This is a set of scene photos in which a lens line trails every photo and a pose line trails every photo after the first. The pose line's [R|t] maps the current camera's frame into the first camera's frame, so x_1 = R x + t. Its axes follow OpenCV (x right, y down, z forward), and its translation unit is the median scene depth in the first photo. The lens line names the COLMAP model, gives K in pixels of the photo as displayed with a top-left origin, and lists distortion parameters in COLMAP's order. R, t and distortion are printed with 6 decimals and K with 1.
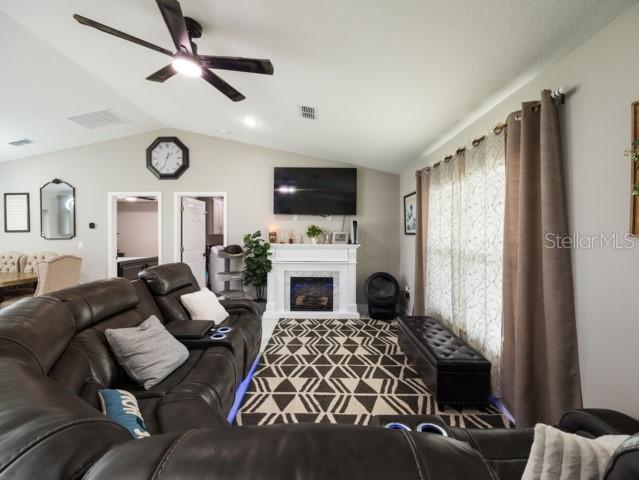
lens RADIAL K [[277.2, 0, 320.3], [0, 277.2, 233.7], [0, 0, 1]] dist [-0.000334, 0.000052]
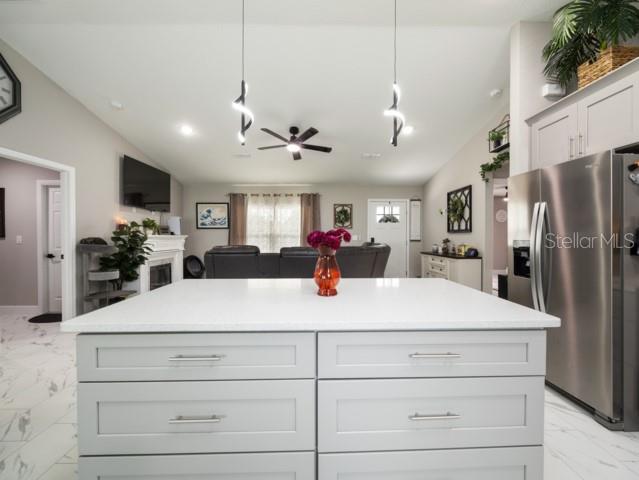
lens RADIAL K [[277.2, 0, 320.3], [0, 277.2, 233.7], [0, 0, 1]] dist [-0.000334, 0.000052]
pose [[-0.014892, 0.001836, 0.999887, -1.508280], [0.007672, 0.999969, -0.001722, 0.047501], [-0.999860, 0.007645, -0.014905, 0.471013]]
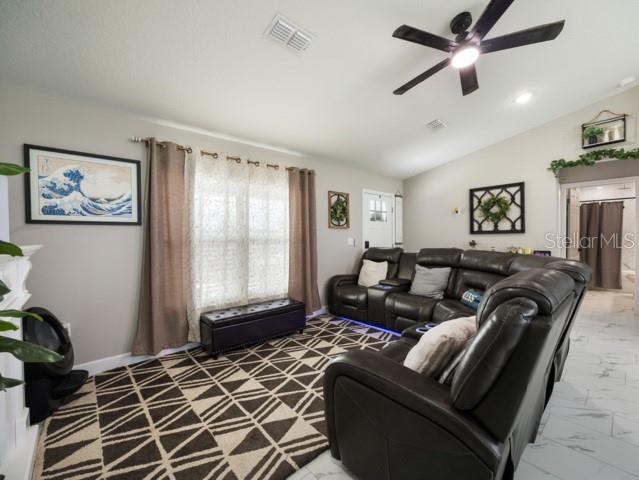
lens RADIAL K [[277.2, 0, 320.3], [0, 277.2, 233.7], [0, 0, 1]] dist [-0.000334, 0.000052]
pose [[-0.665720, 0.010402, 0.746129, -0.513877], [0.012617, 0.999917, -0.002683, 0.037969], [-0.746095, 0.007628, -0.665796, 1.208761]]
